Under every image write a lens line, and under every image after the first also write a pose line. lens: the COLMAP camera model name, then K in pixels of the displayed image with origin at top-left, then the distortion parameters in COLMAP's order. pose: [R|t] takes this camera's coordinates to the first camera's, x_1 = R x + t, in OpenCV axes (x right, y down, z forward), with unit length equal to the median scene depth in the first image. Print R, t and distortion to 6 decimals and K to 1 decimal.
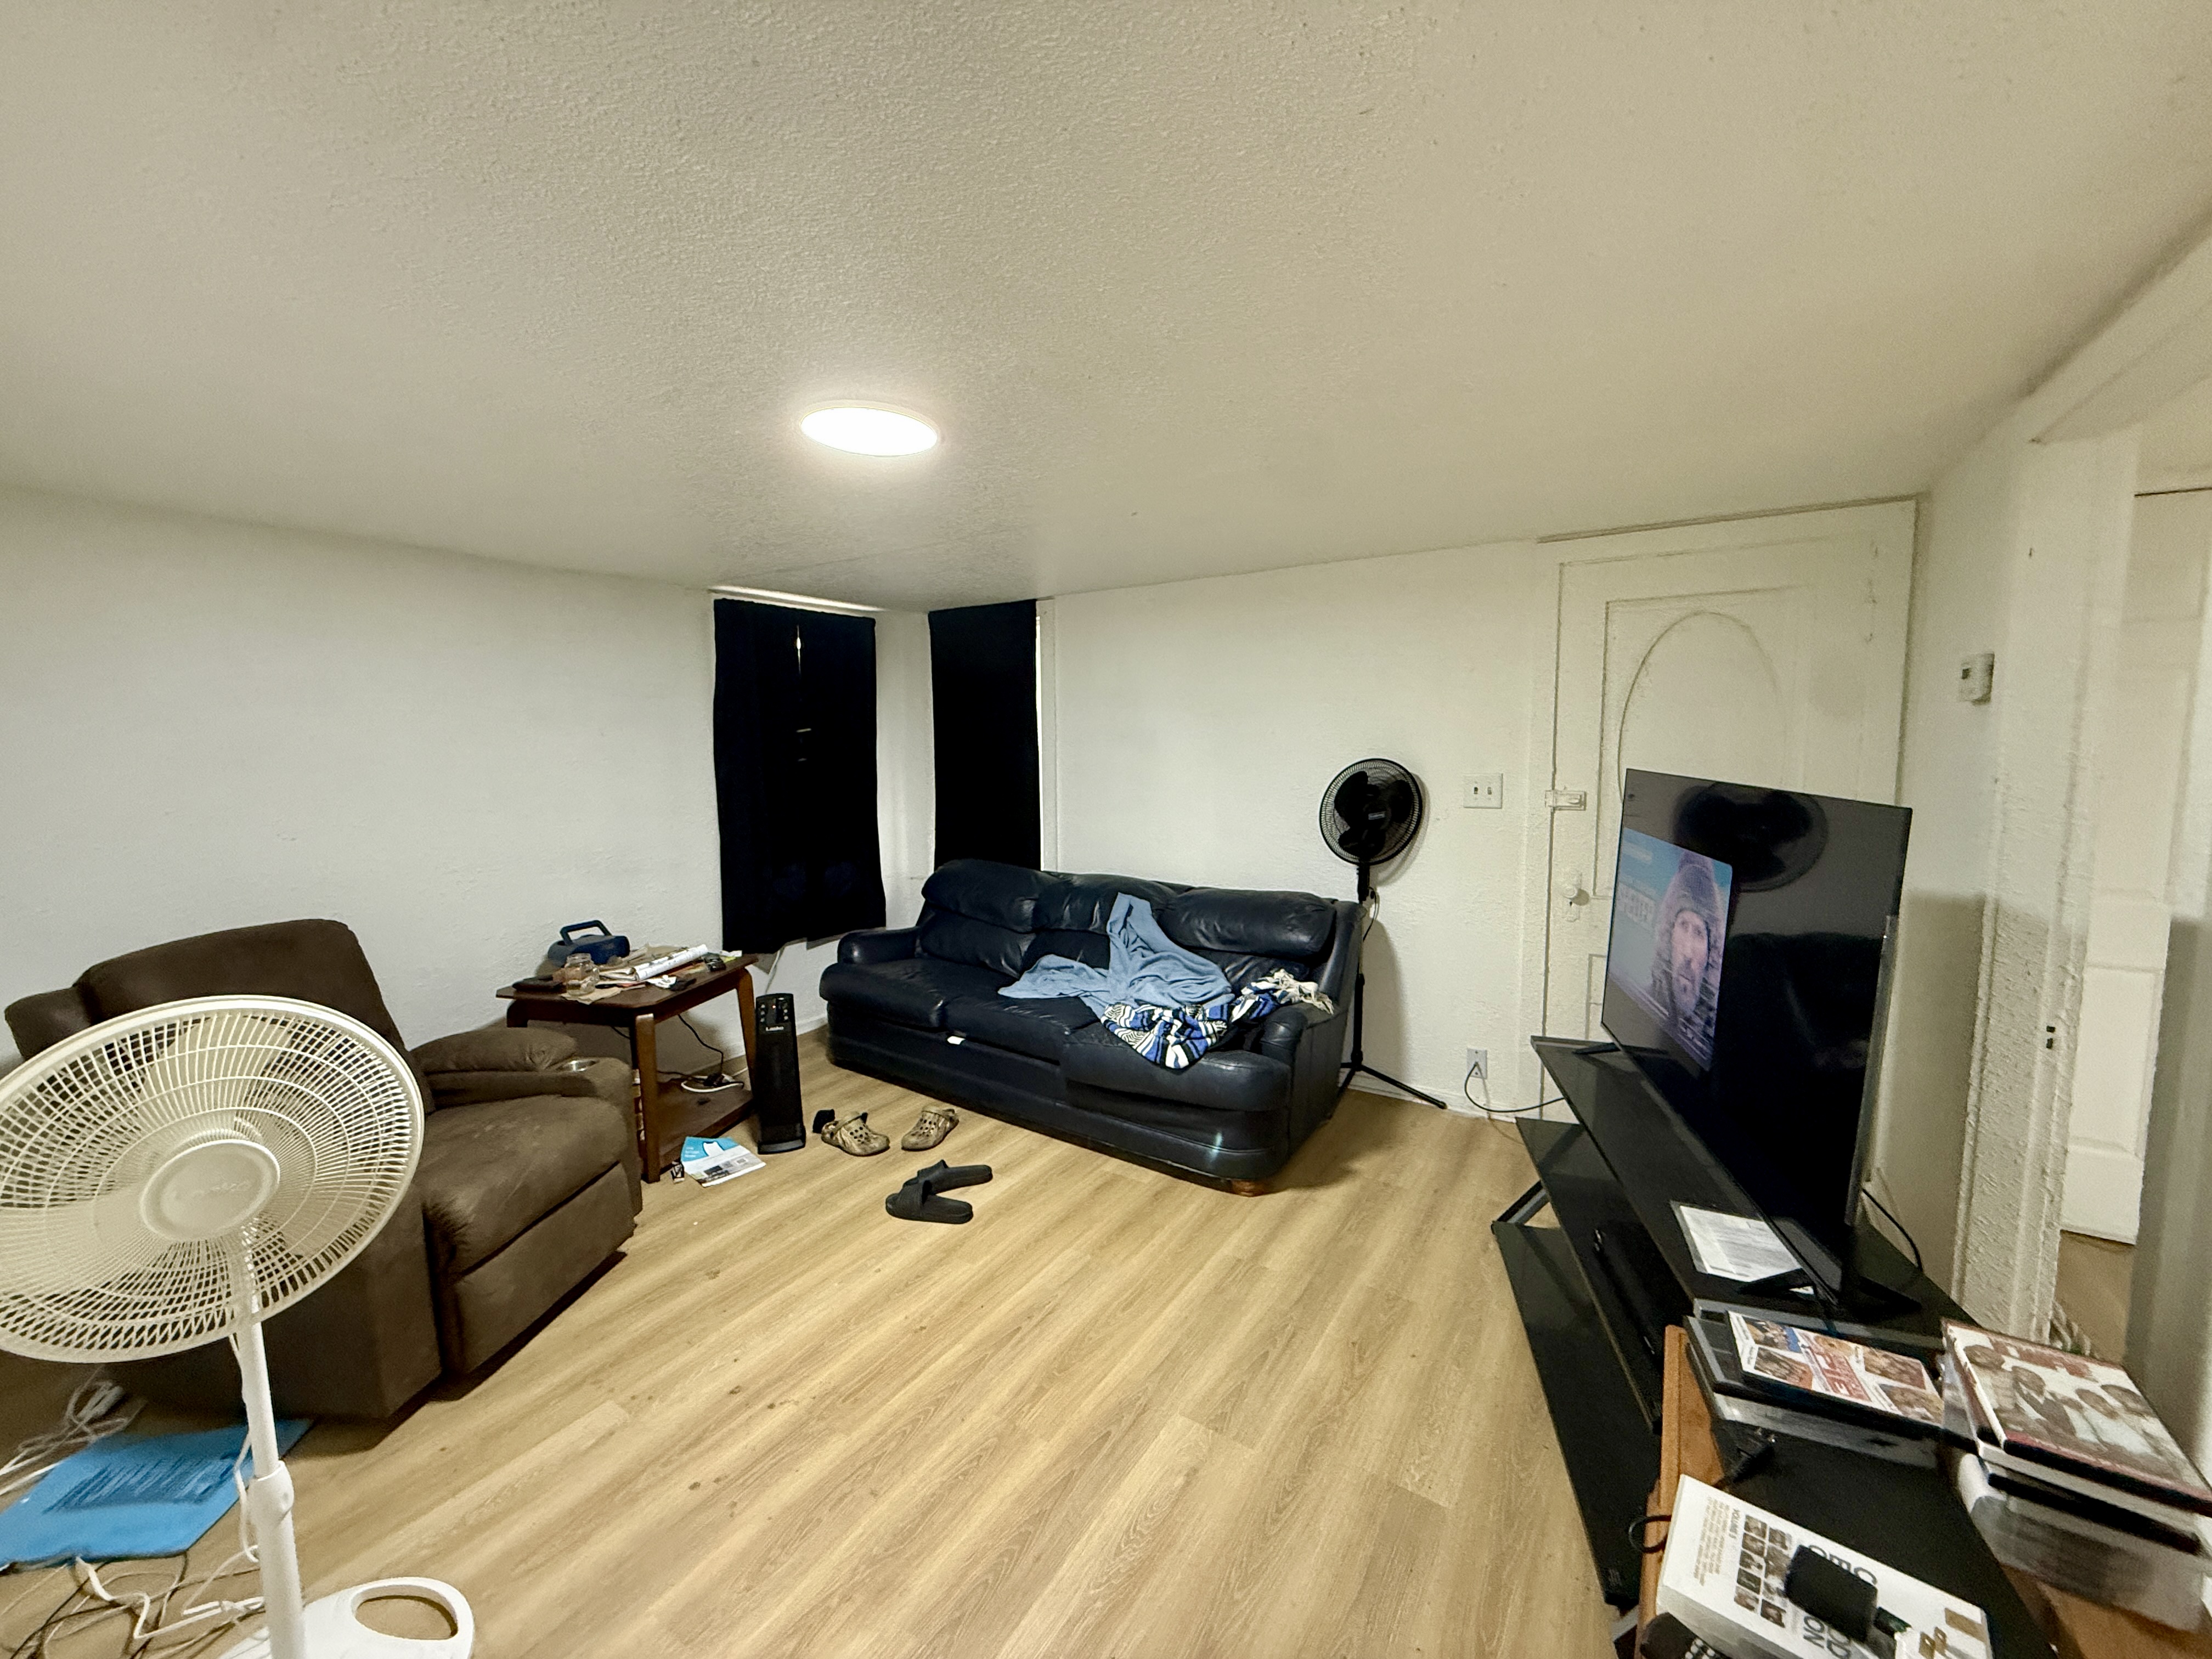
lens RADIAL K [[882.2, 0, 1106.0], [0, 882.2, 829.5], [0, 0, 1]] dist [0.000540, 0.000111]
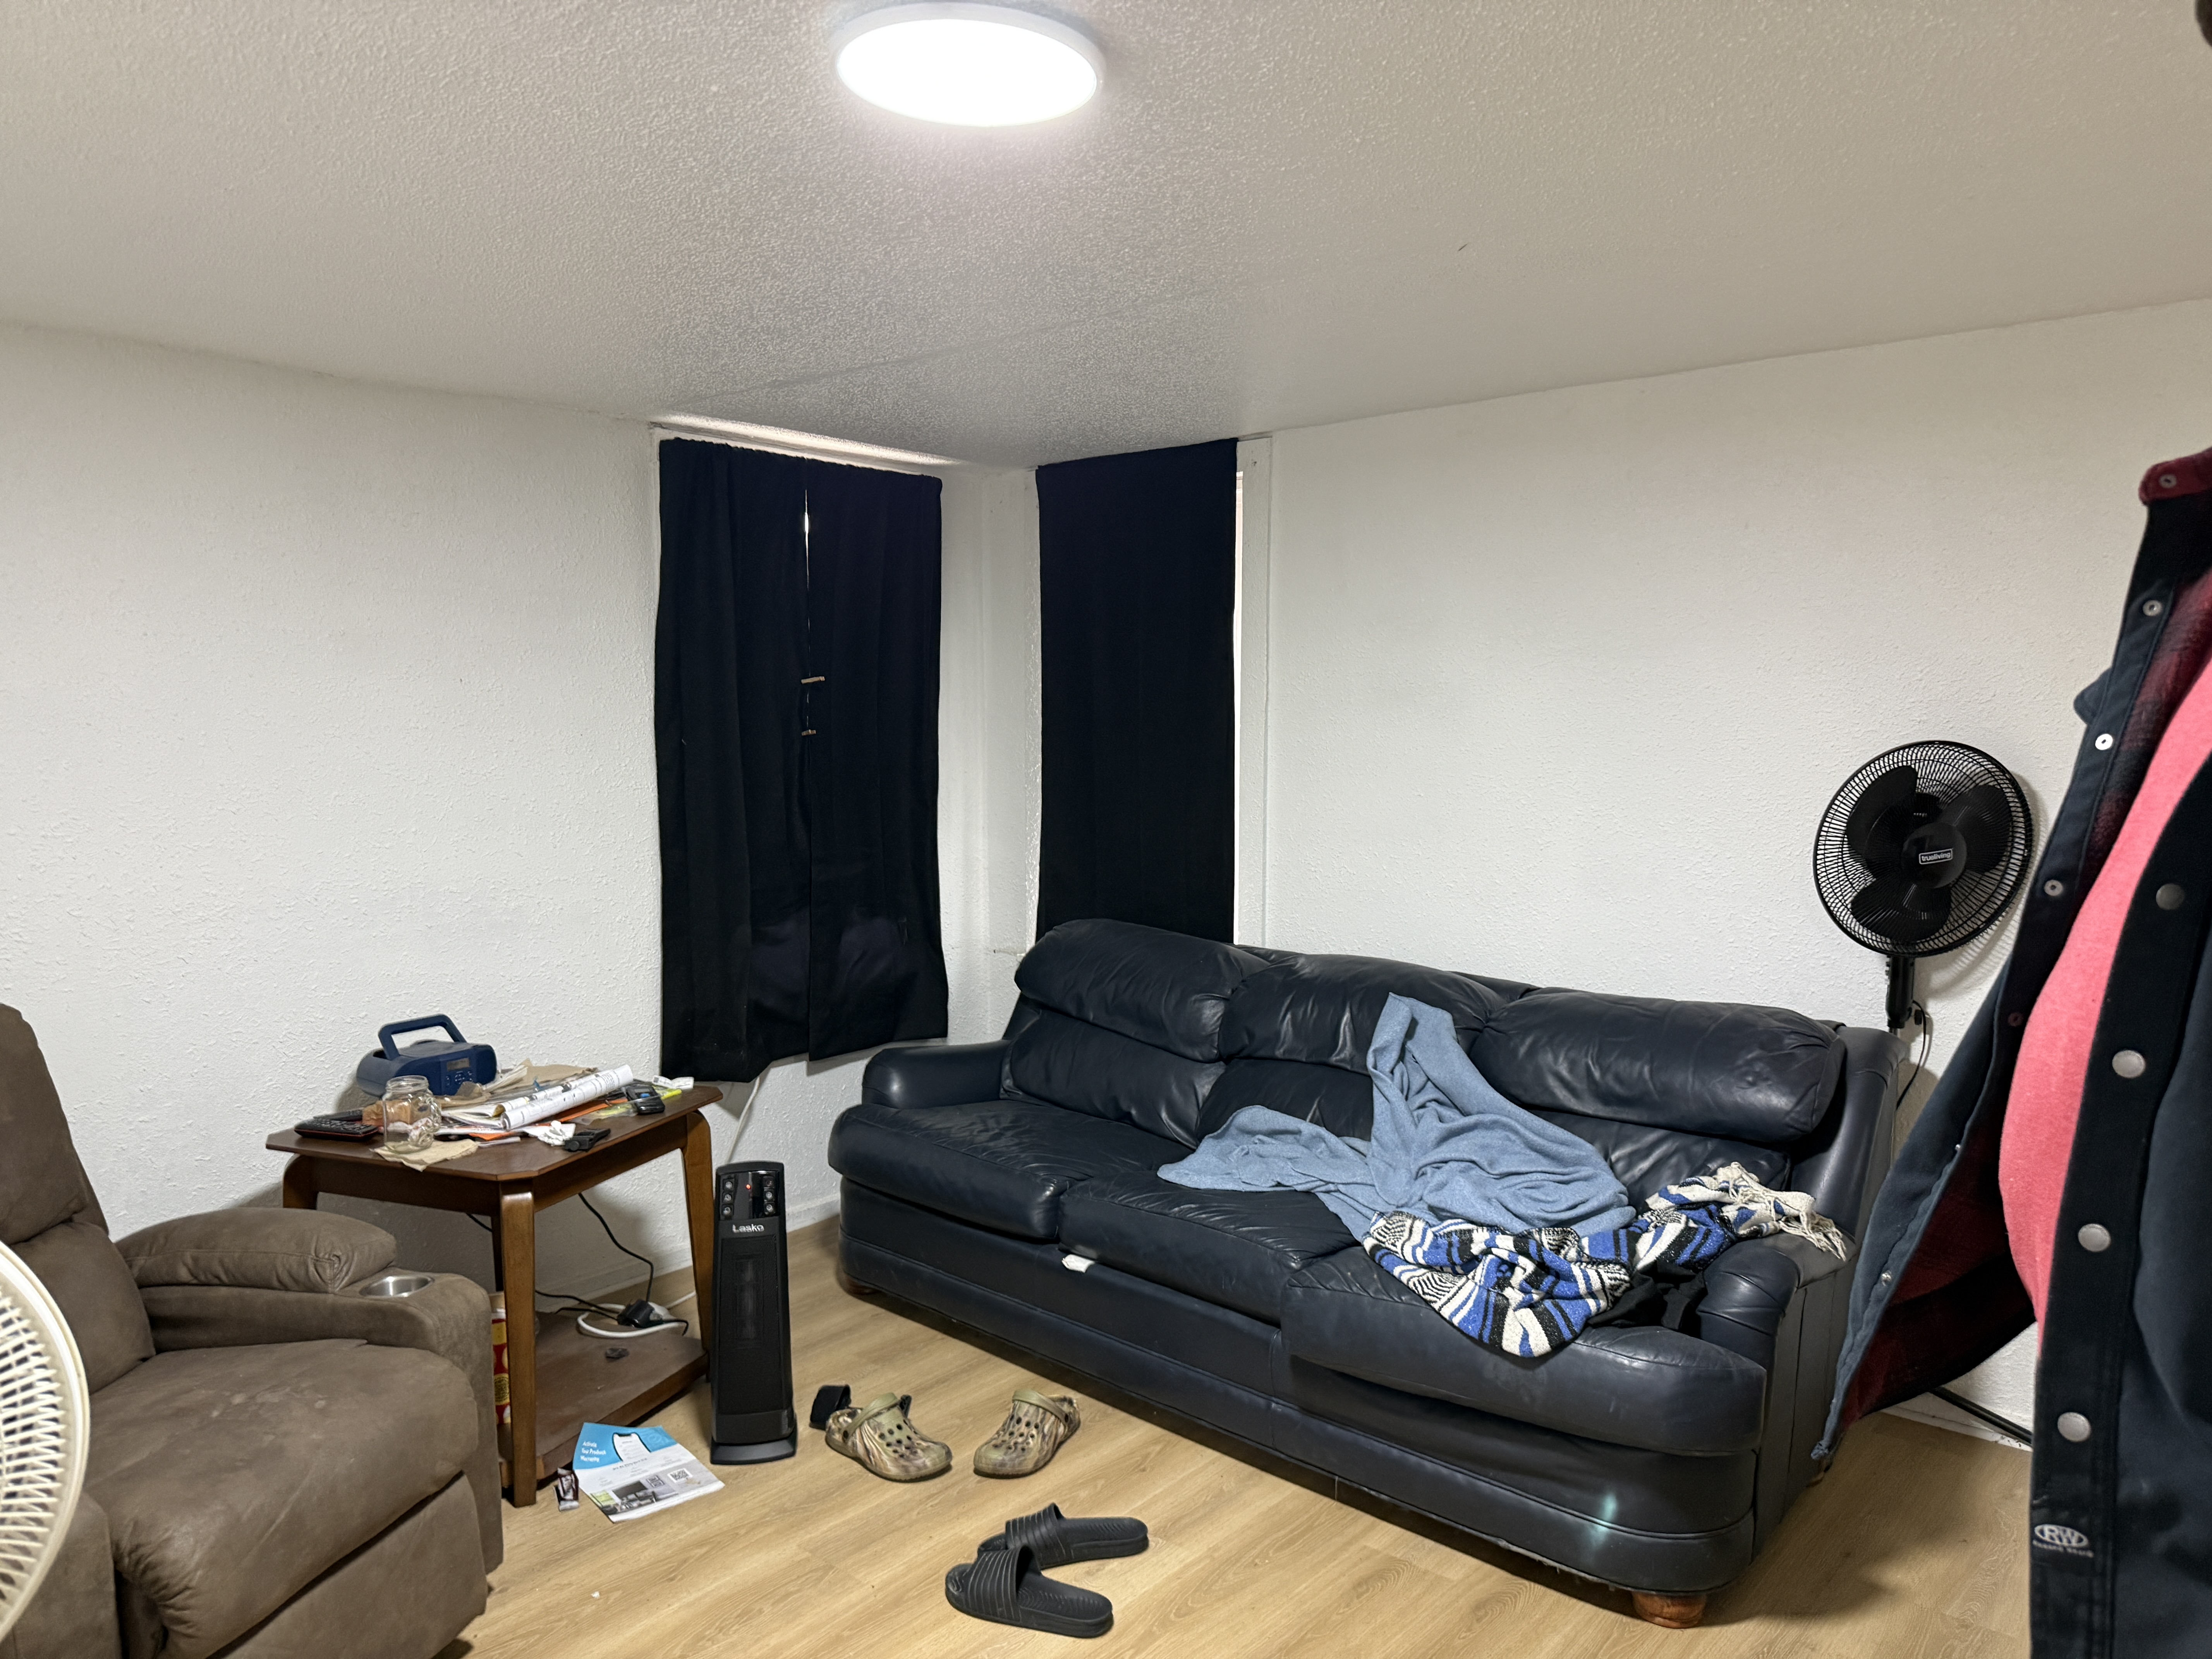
lens RADIAL K [[1488.6, 0, 1106.0], [0, 1488.6, 829.5], [0, 0, 1]] dist [0.038303, -0.072850]
pose [[0.992352, 0.020983, -0.121644, -0.054067], [-0.023732, 0.999494, -0.021196, -0.002375], [0.121138, 0.023921, 0.992347, 0.119466]]
